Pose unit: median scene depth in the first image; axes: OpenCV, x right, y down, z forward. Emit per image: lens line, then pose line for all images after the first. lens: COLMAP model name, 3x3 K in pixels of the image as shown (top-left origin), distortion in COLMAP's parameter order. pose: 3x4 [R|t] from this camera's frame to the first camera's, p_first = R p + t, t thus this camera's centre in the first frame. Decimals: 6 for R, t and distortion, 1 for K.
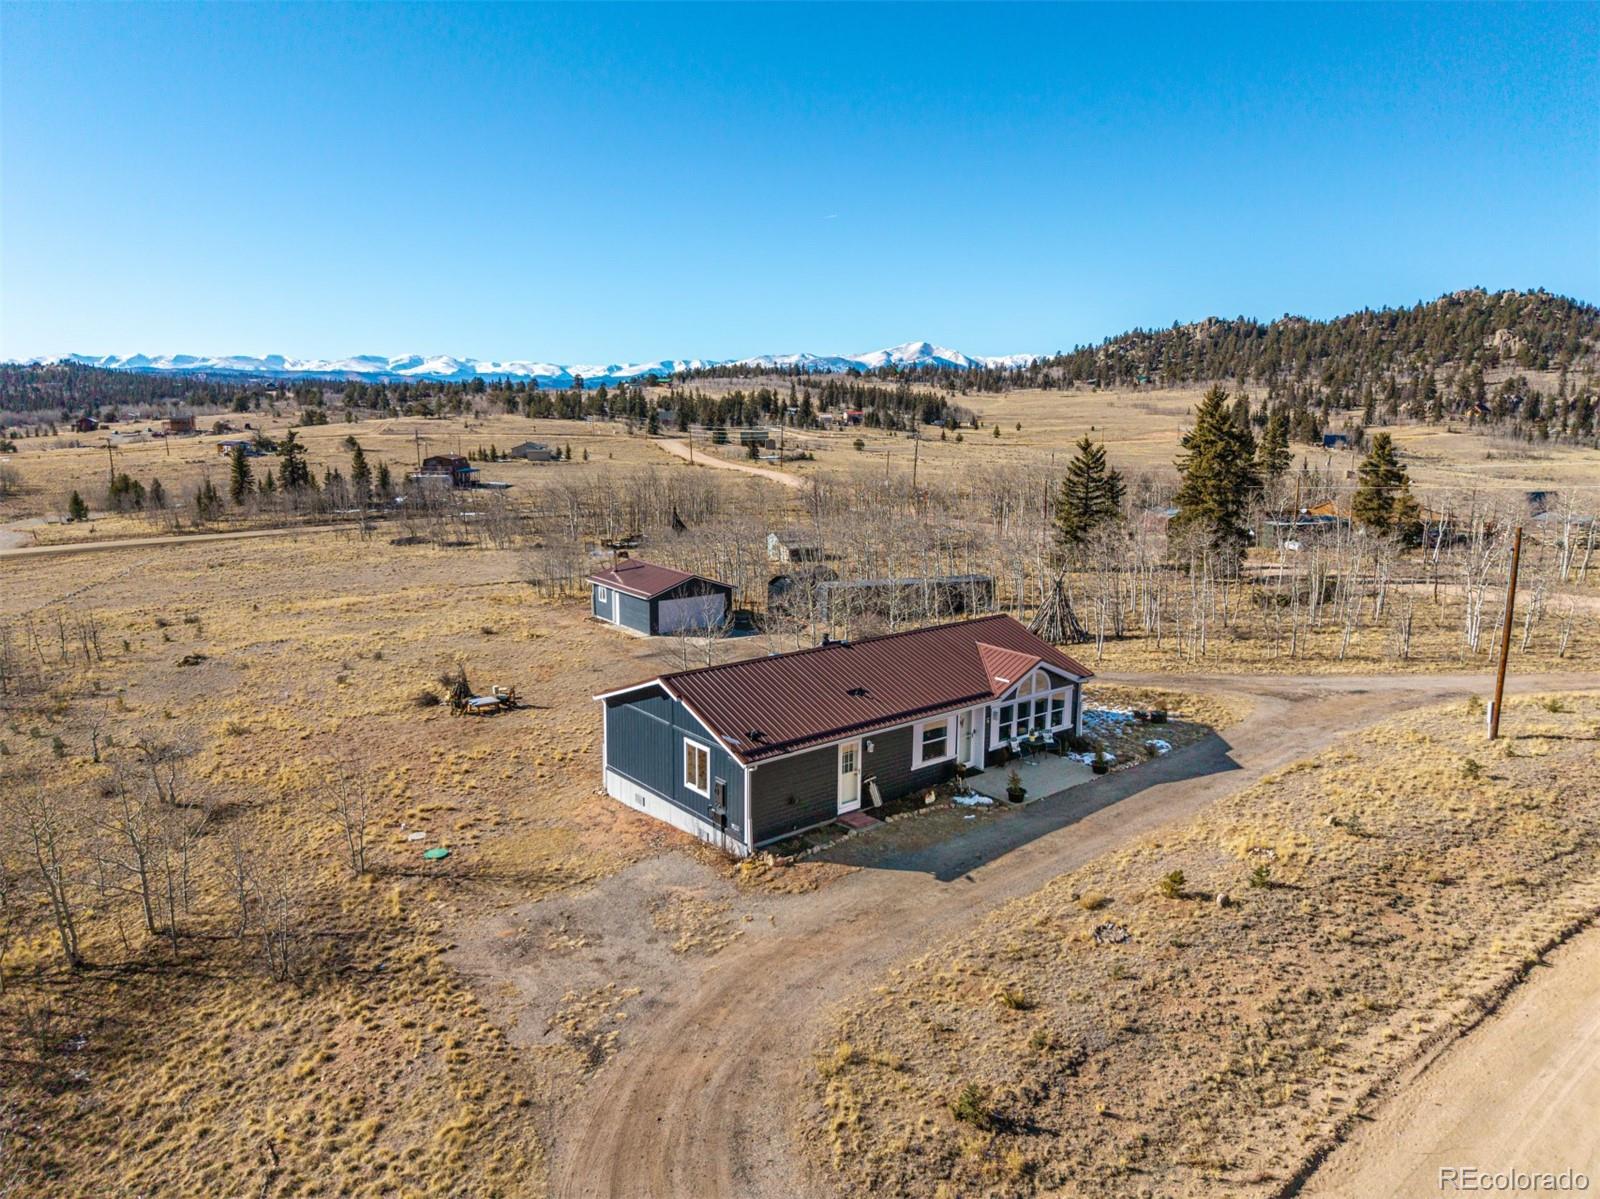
lens RADIAL K [[1070.4, 0, 805.0], [0, 1070.4, 597.0], [0, 0, 1]] dist [0.075229, -0.108733]
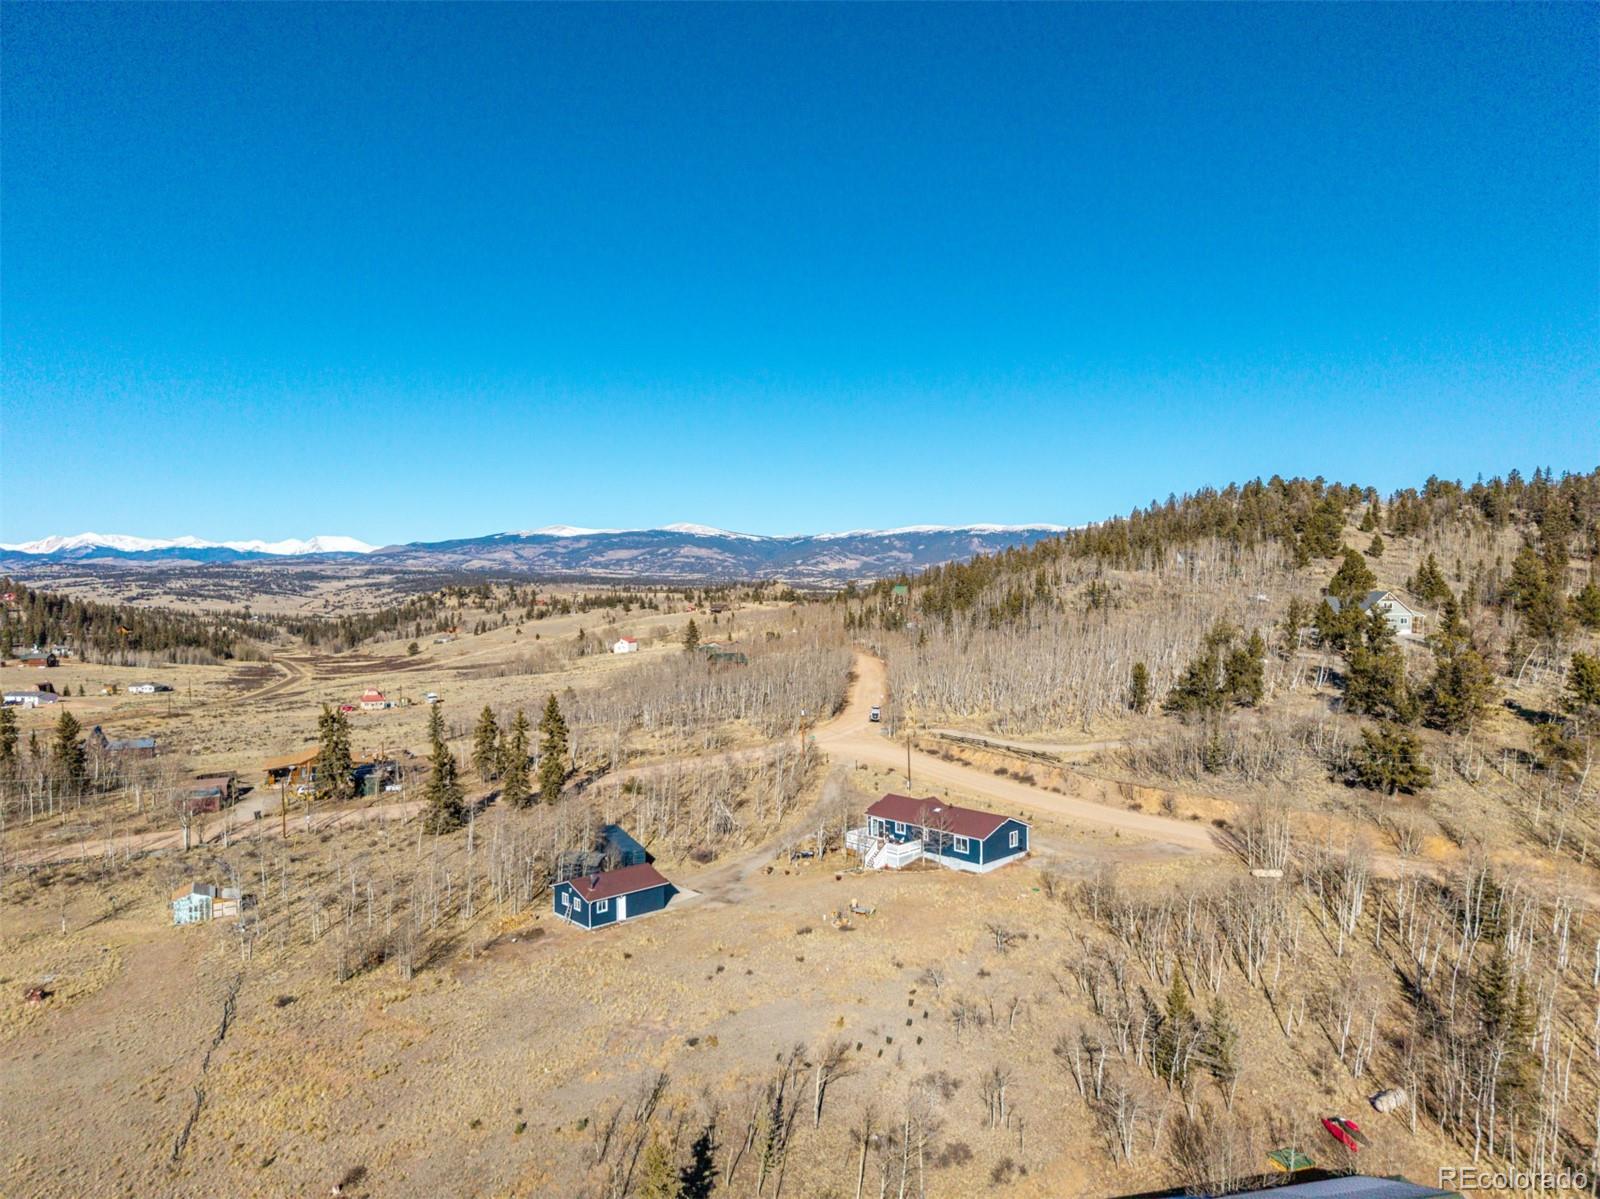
lens RADIAL K [[1070.4, 0, 805.0], [0, 1070.4, 597.0], [0, 0, 1]] dist [0.075229, -0.108733]
pose [[-0.086272, -0.028735, 0.995857, -3.536568], [0.191885, 0.980389, 0.044912, -0.908053], [-0.977618, 0.194964, -0.079066, 1.802741]]
